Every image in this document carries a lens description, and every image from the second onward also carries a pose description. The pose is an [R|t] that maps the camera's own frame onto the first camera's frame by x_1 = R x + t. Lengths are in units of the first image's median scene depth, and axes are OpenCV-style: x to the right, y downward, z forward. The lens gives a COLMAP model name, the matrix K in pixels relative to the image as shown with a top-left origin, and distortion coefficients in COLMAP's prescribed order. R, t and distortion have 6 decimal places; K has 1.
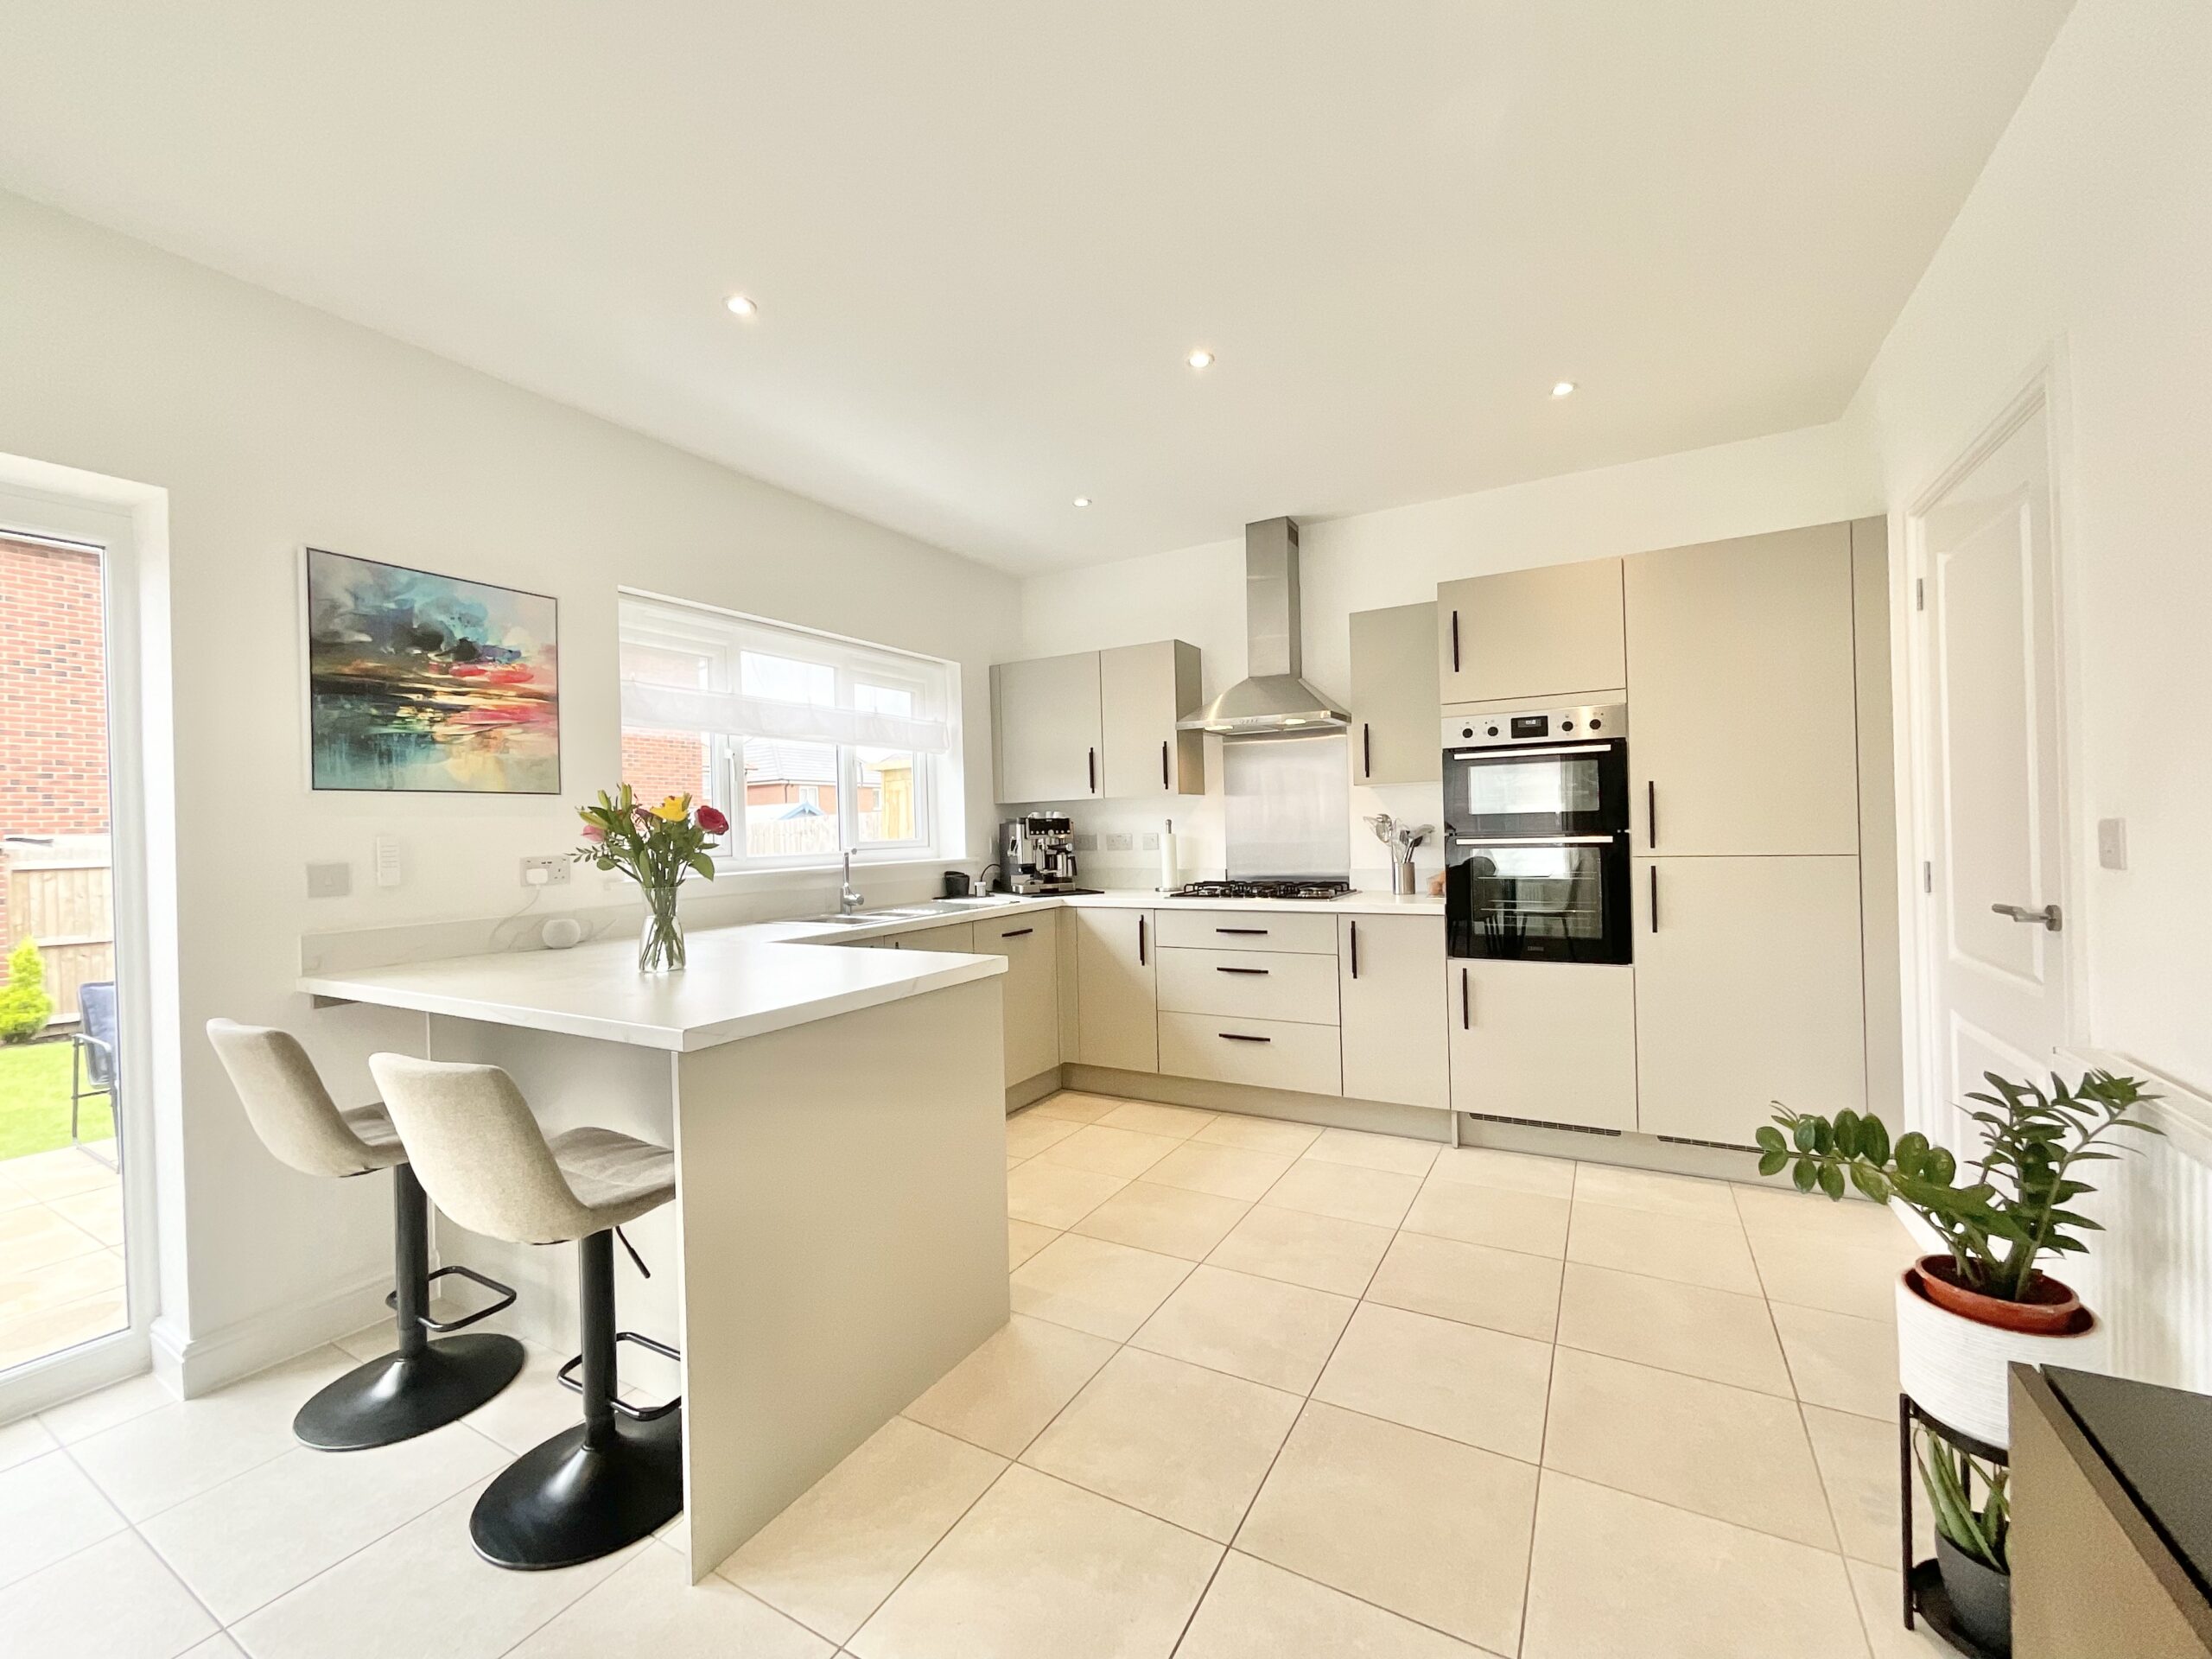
lens RADIAL K [[895.9, 0, 1099.5], [0, 895.9, 829.9], [0, 0, 1]] dist [0.000447, 0.000791]
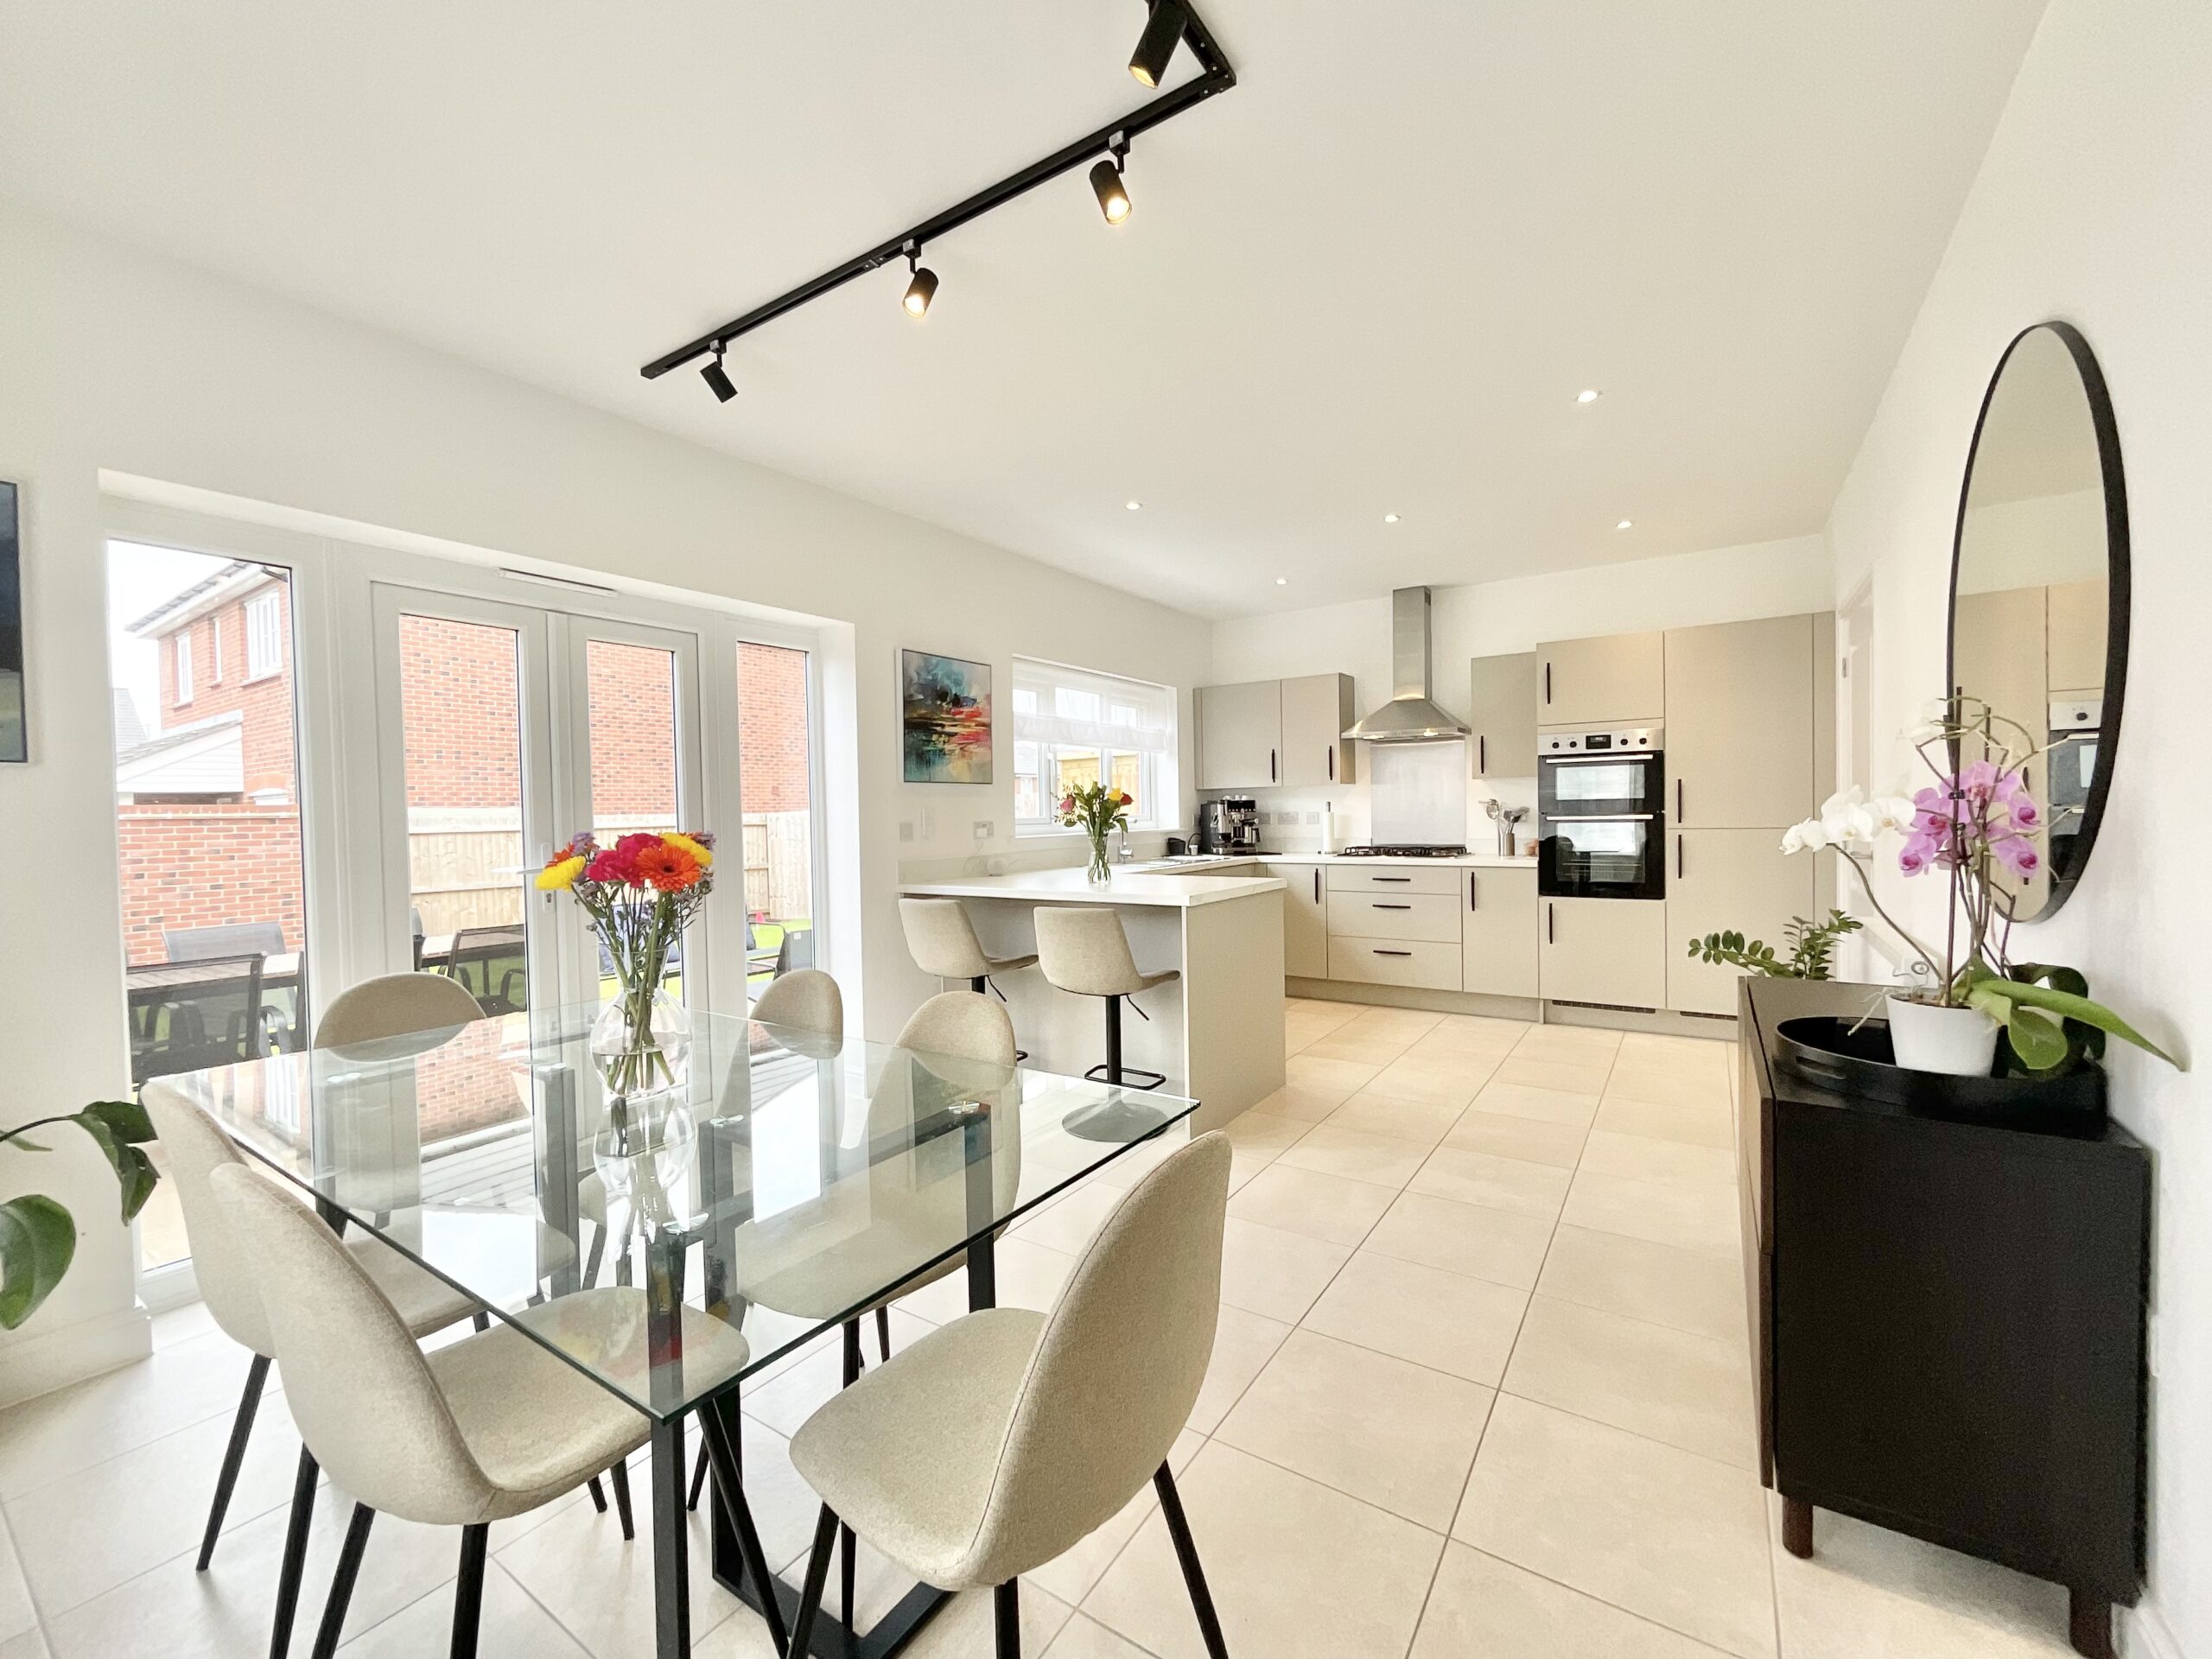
lens RADIAL K [[895.9, 0, 1104.3], [0, 895.9, 827.8], [0, 0, 1]] dist [0.000447, 0.000791]
pose [[0.997713, 0.009610, -0.066905, -0.255730], [-0.008391, 0.999794, 0.018473, 0.008487], [0.067069, -0.017870, 0.997588, -0.582473]]
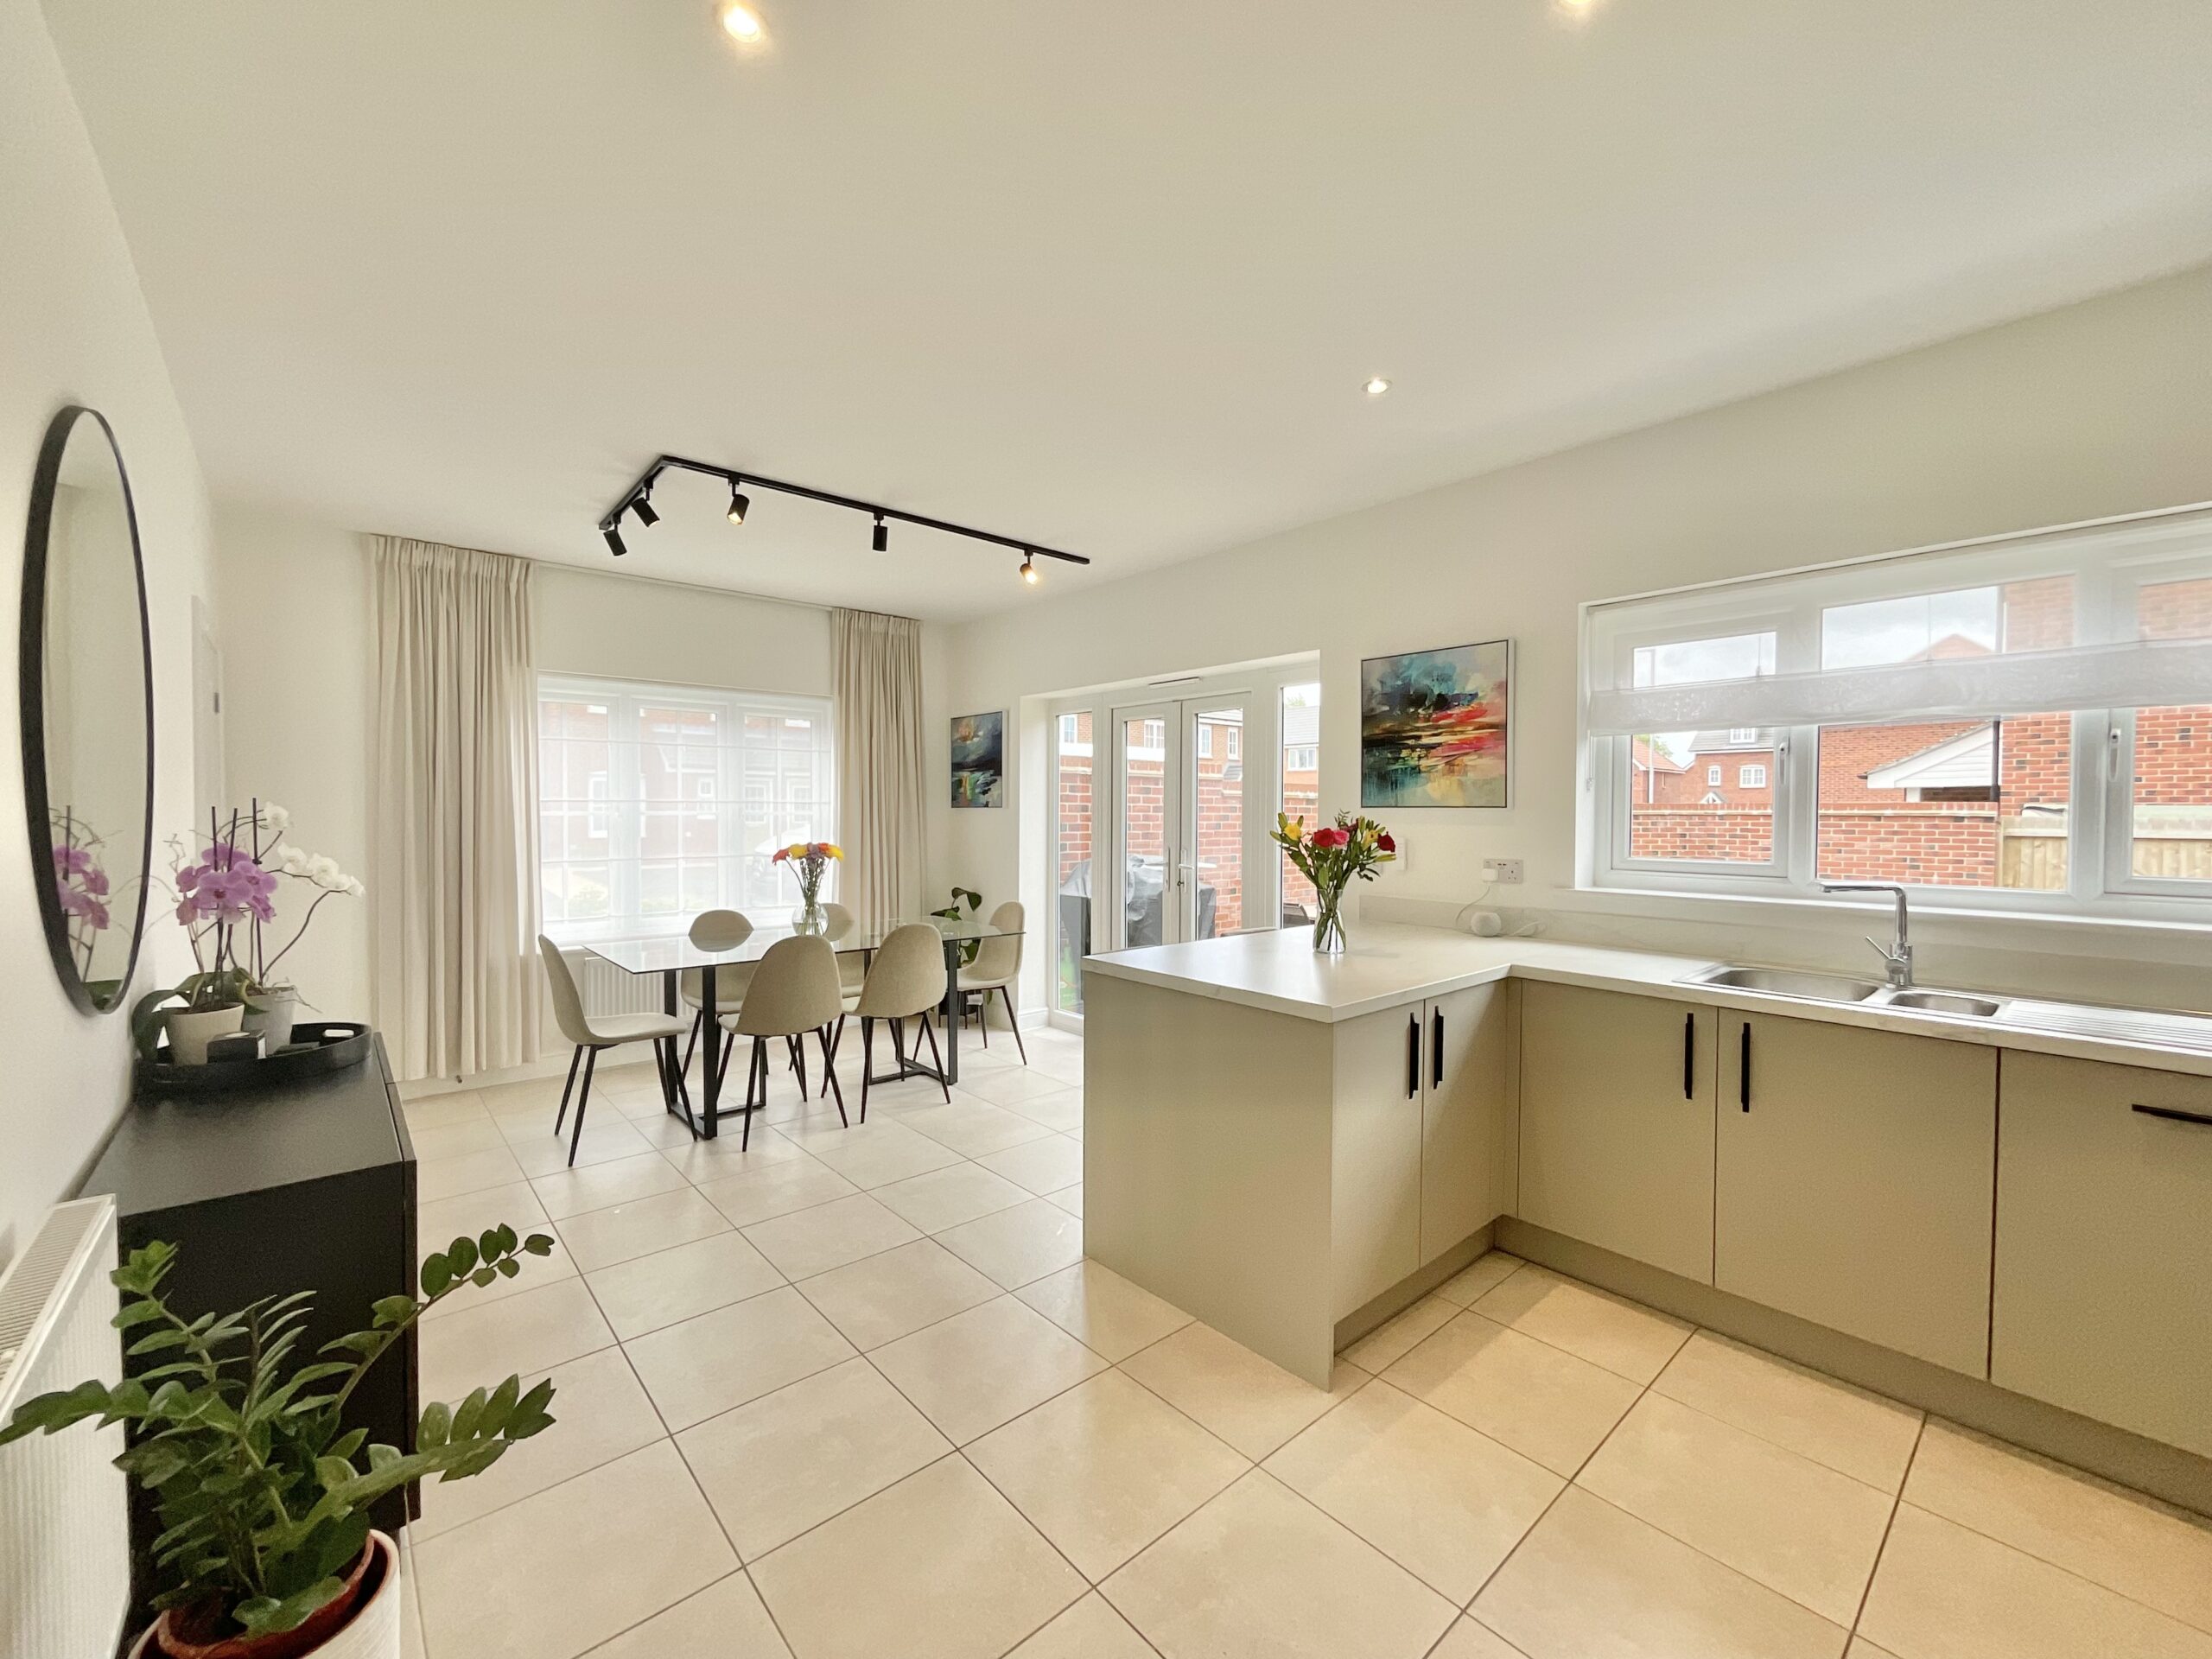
lens RADIAL K [[895.9, 0, 1105.7], [0, 895.9, 832.7], [0, 0, 1]] dist [0.000447, 0.000791]
pose [[-0.320750, 0.050183, -0.945834, 0.613983], [0.004050, 0.998659, 0.051613, -0.062628], [0.947155, 0.012724, -0.320523, 0.797347]]
